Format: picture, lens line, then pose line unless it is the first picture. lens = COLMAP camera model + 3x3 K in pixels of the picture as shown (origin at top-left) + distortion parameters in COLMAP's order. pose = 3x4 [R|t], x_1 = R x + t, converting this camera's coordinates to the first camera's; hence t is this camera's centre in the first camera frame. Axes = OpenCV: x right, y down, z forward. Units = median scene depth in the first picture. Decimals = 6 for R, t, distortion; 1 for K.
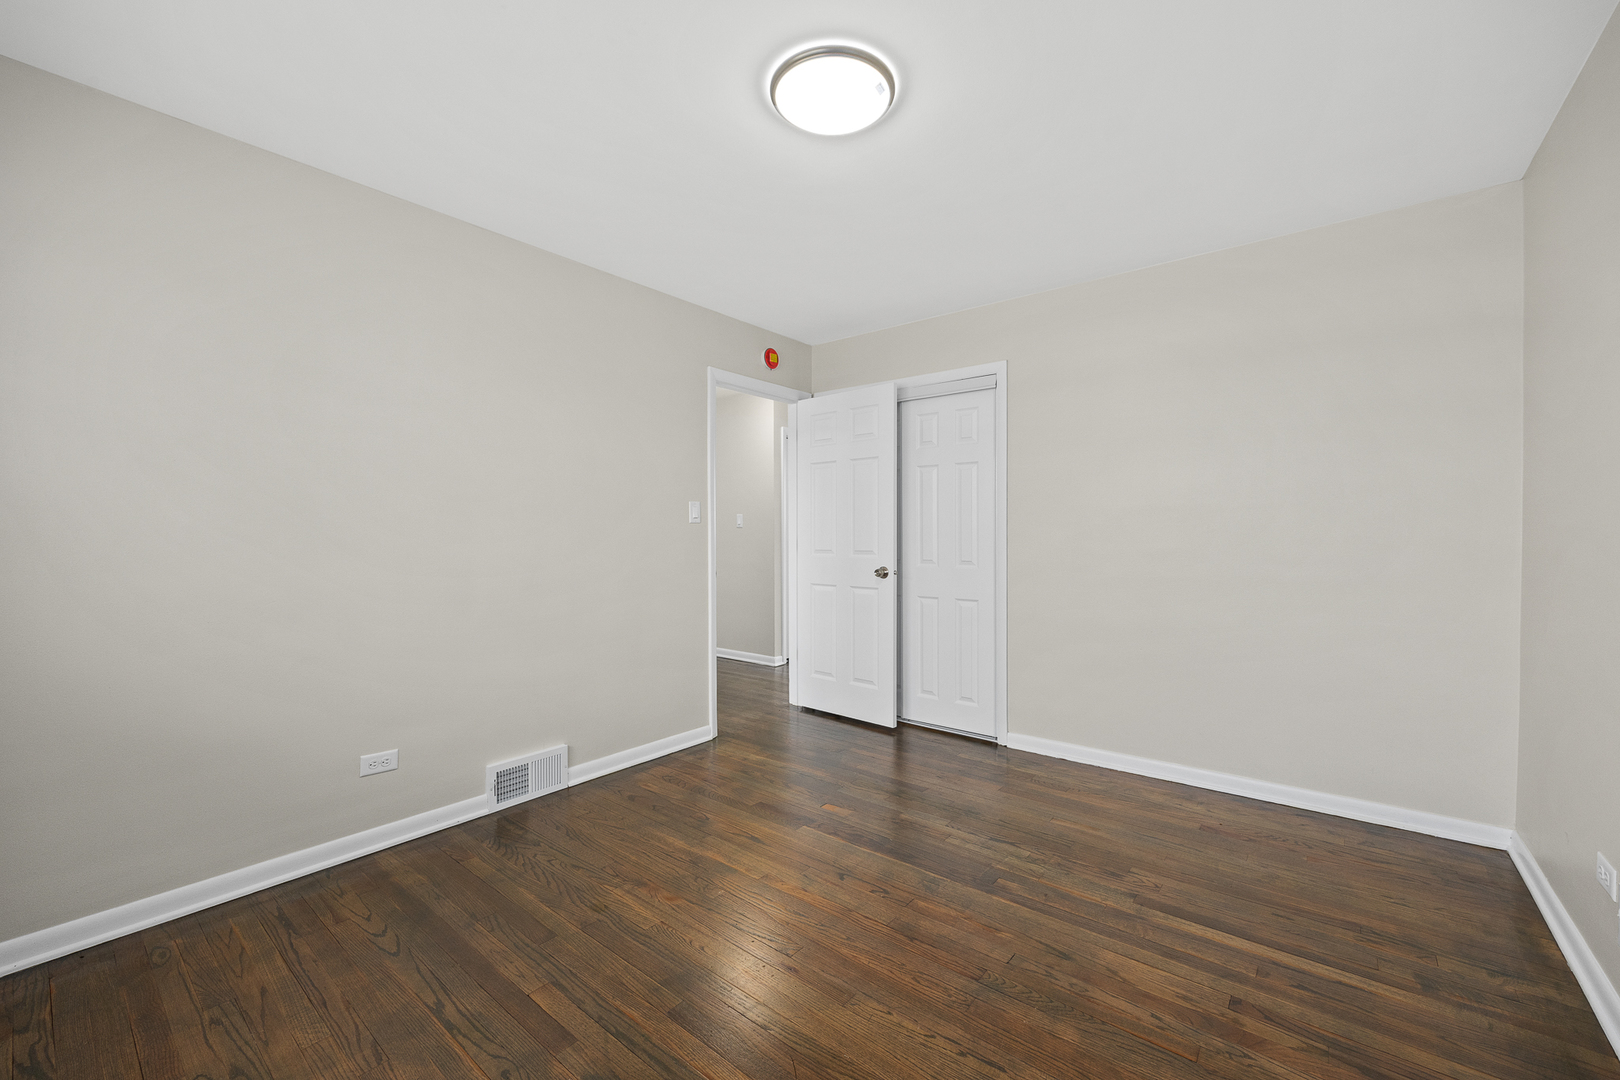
lens RADIAL K [[643.5, 0, 819.4], [0, 643.5, 546.6], [0, 0, 1]] dist [0.000583, 0.000086]
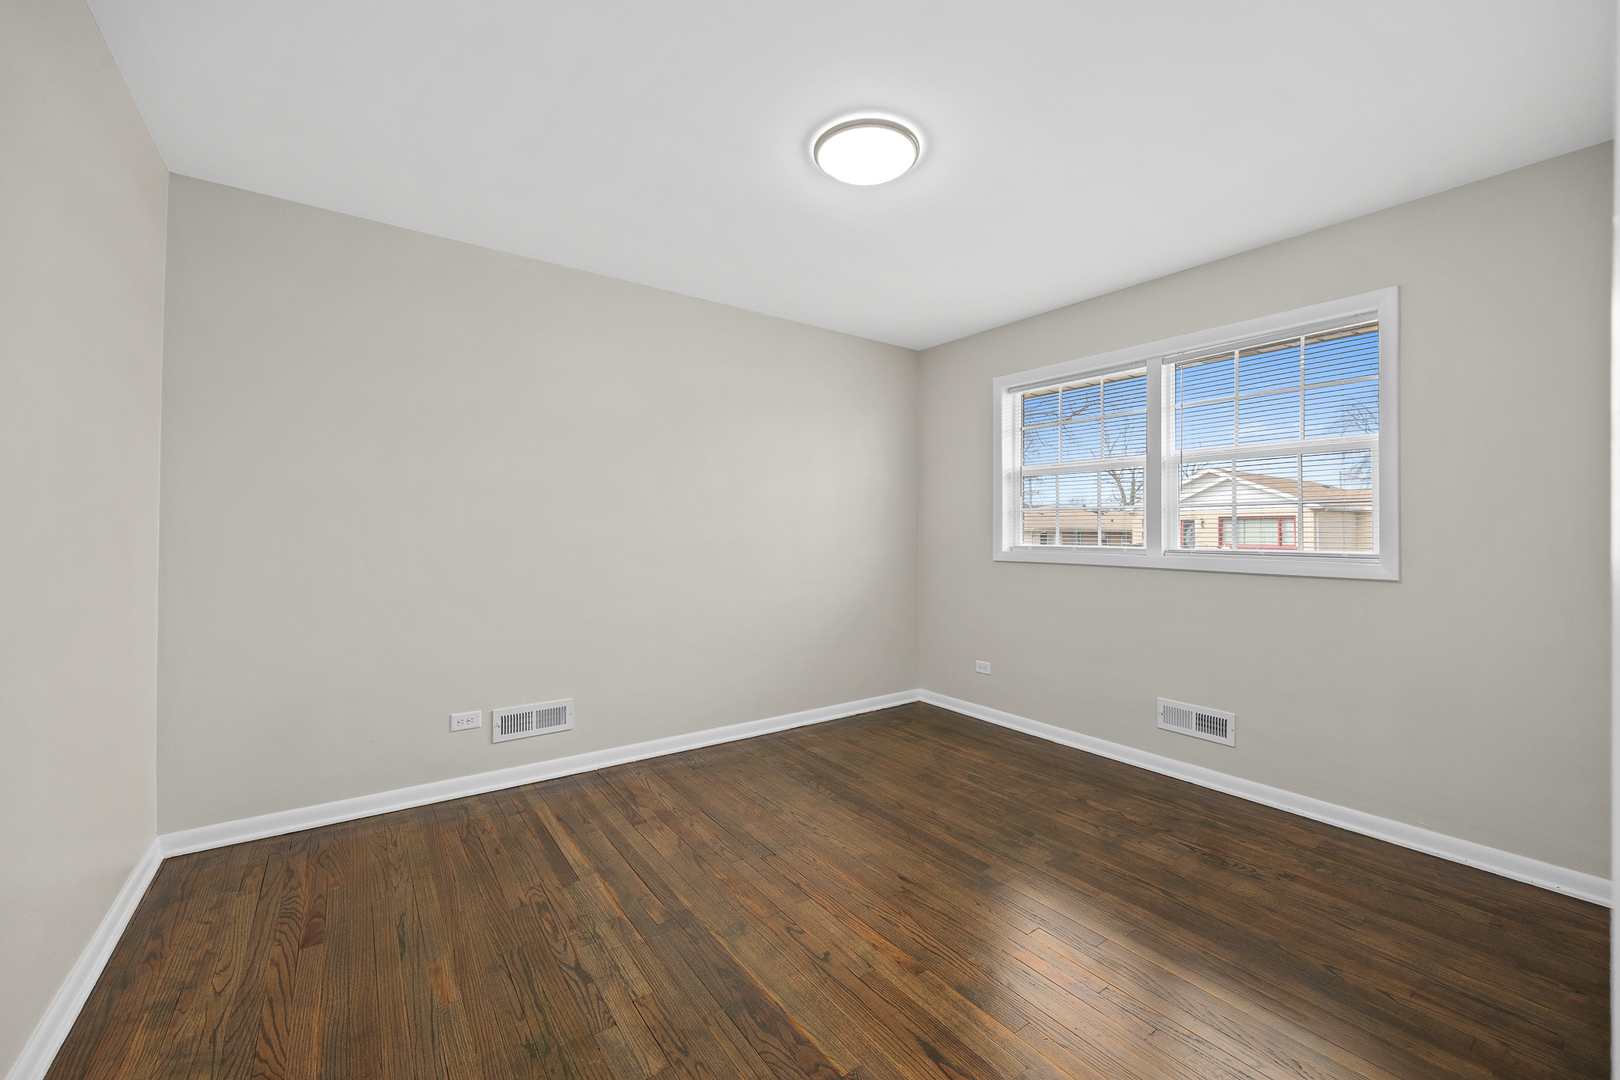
lens RADIAL K [[643.5, 0, 819.4], [0, 643.5, 546.6], [0, 0, 1]] dist [0.000583, 0.000086]
pose [[-0.963861, -0.010576, 0.266196, -0.192134], [0.001141, 0.999039, 0.043826, -0.058608], [-0.266403, 0.042546, -0.962922, 1.980287]]
